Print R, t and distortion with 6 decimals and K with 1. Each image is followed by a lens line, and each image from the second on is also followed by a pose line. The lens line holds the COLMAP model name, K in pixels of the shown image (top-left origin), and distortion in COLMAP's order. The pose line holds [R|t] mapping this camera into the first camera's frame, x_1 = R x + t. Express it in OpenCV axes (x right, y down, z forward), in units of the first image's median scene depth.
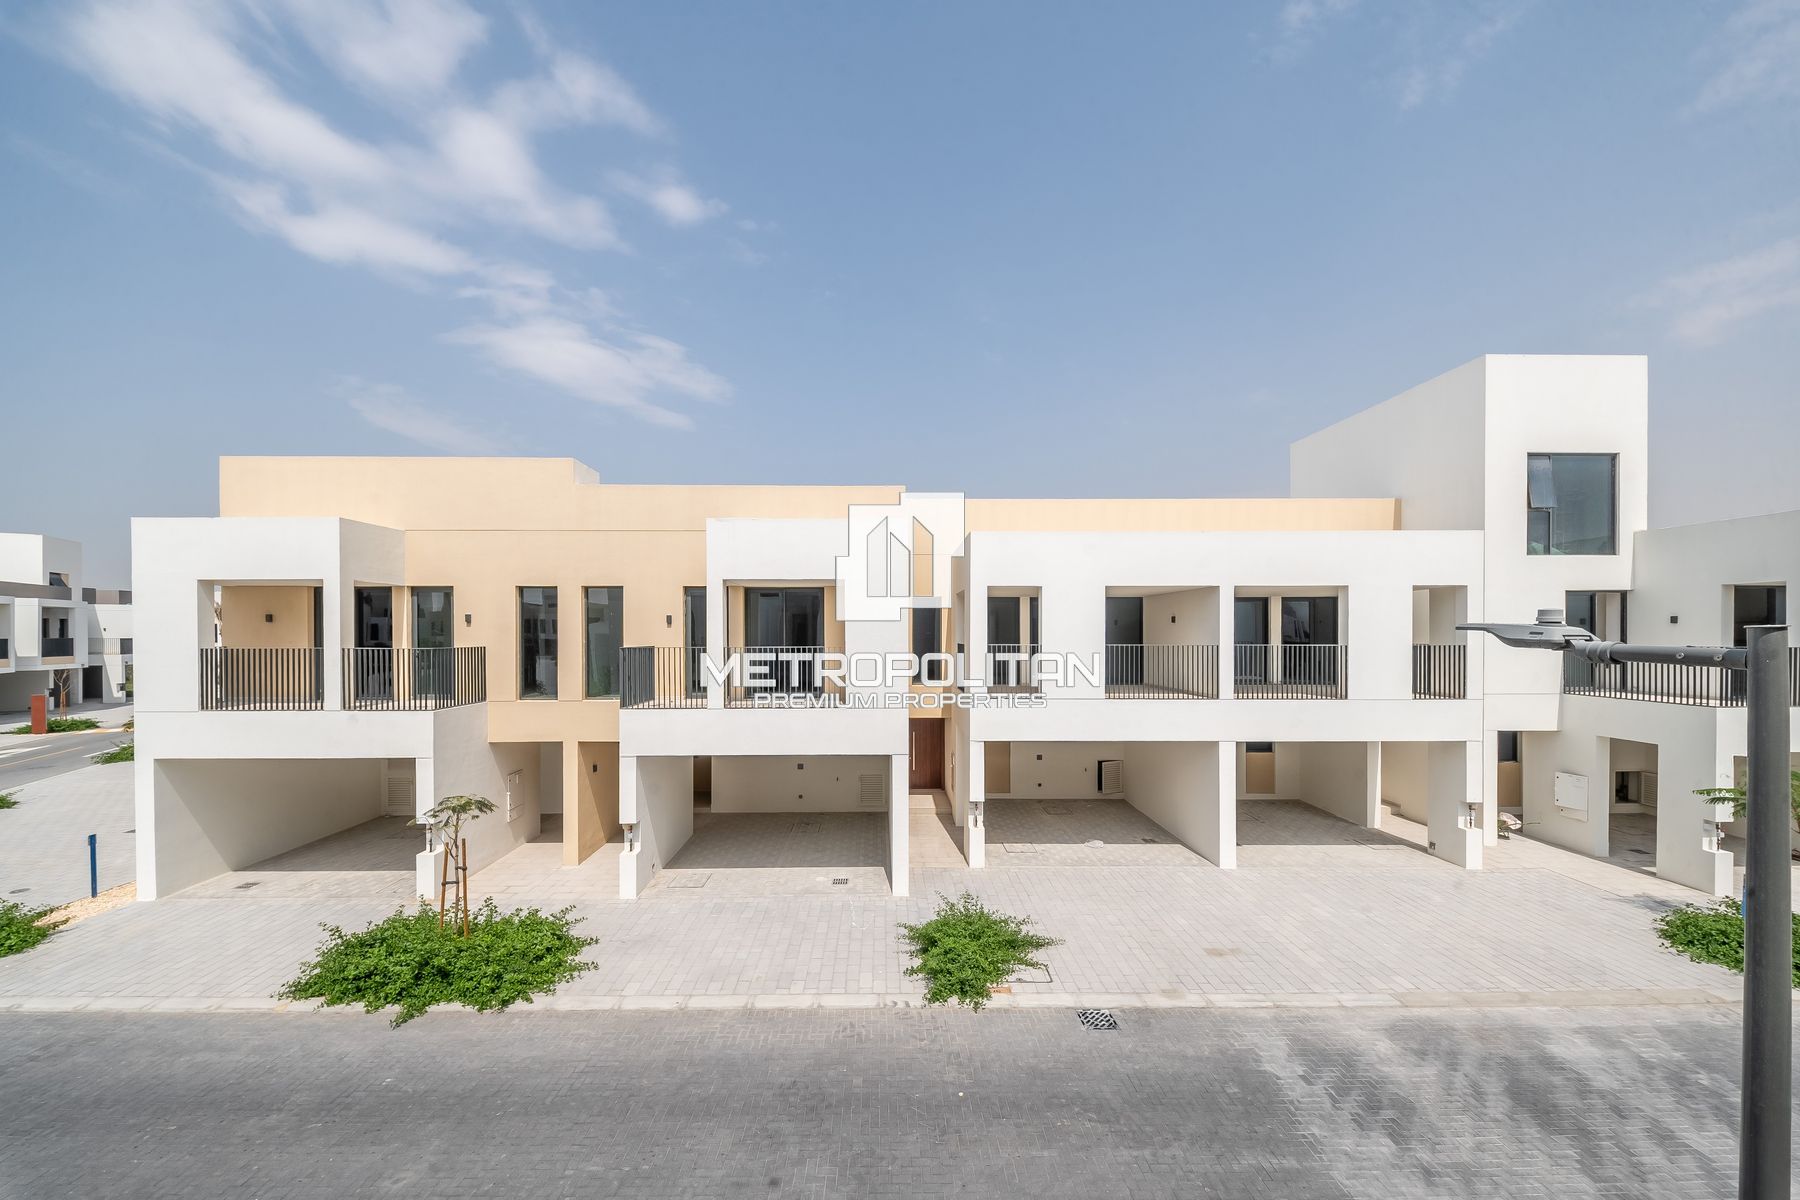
lens RADIAL K [[623.9, 0, 891.3], [0, 623.9, 635.5], [0, 0, 1]] dist [0.027148, -0.011354]
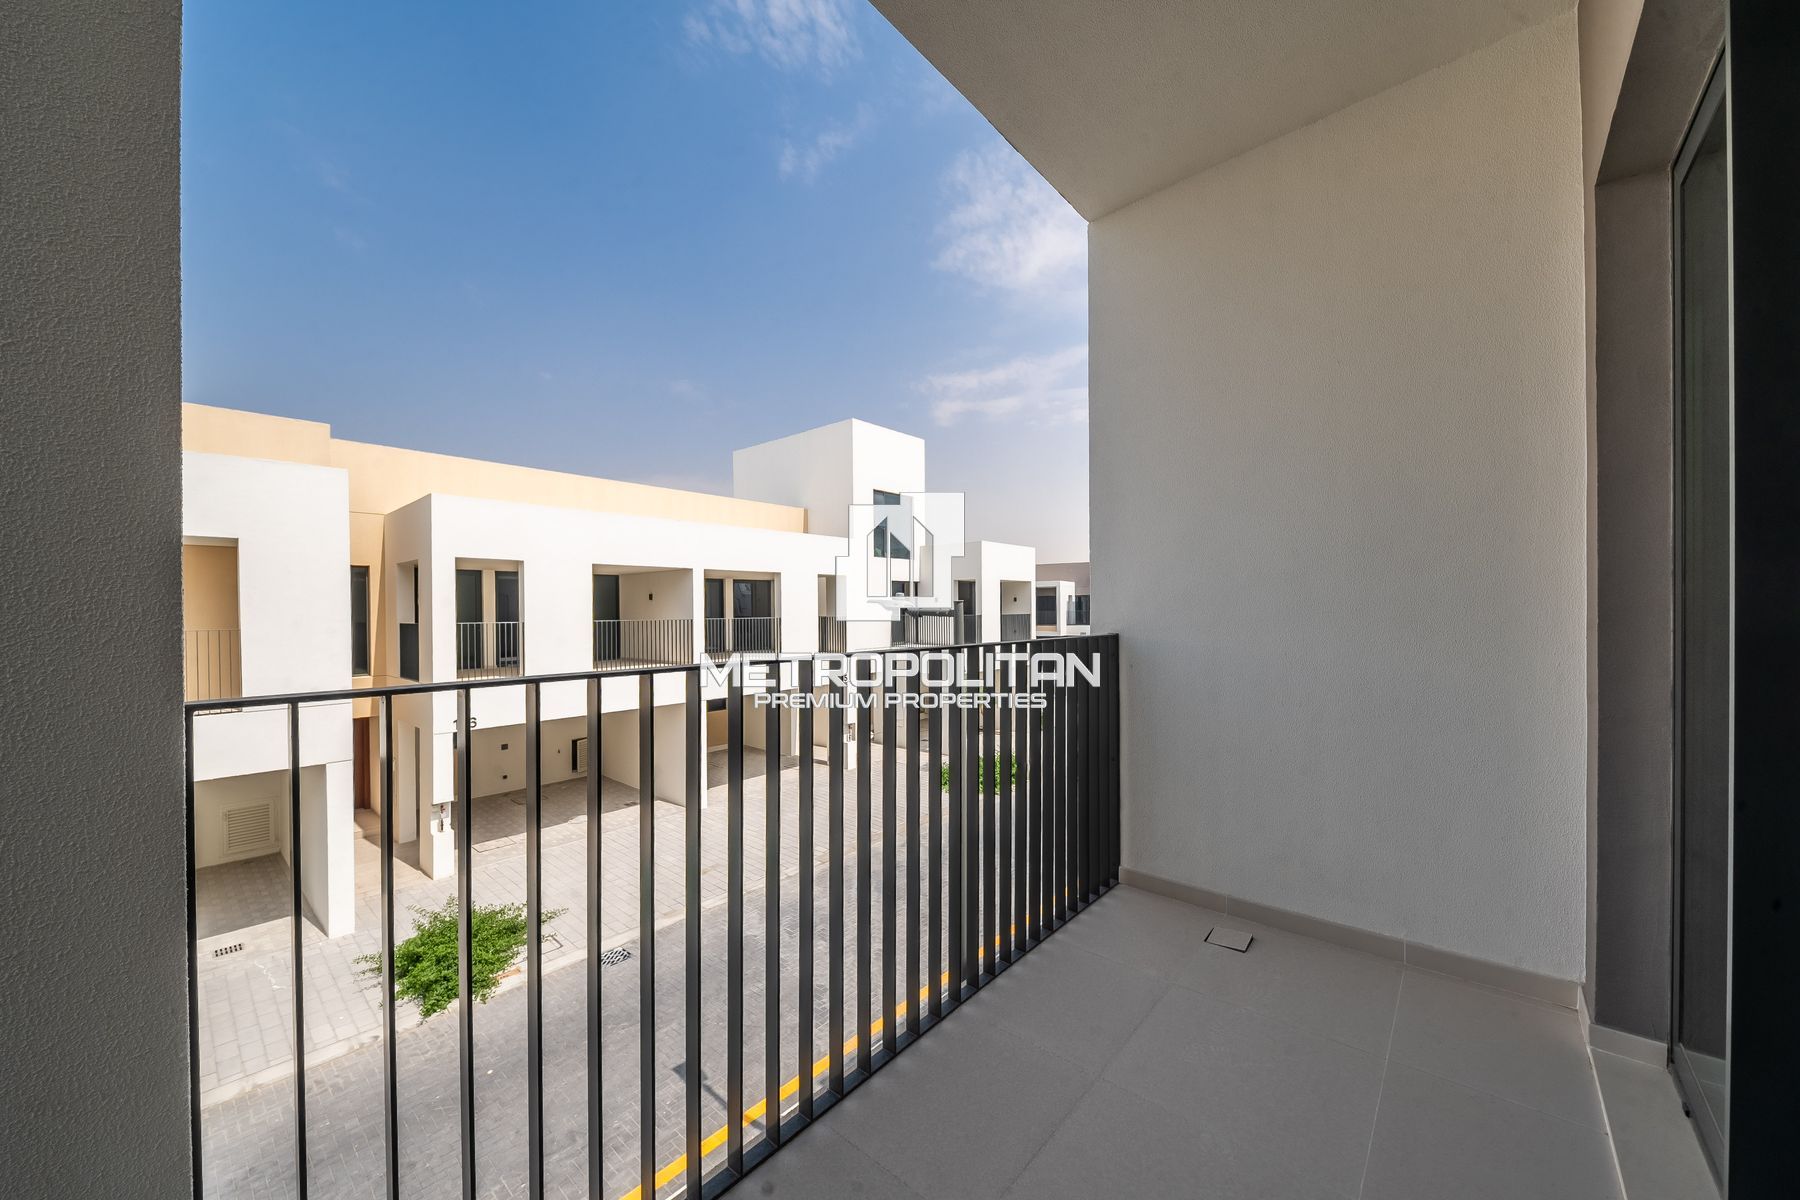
lens RADIAL K [[655.8, 0, 900.0], [0, 655.8, 600.0], [0, 0, 1]] dist [0.000328, -0.000022]
pose [[0.671377, 0.005404, 0.741096, -0.115454], [0.009043, 0.999839, -0.015483, 0.001765], [-0.741061, 0.017097, 0.671220, -0.096213]]
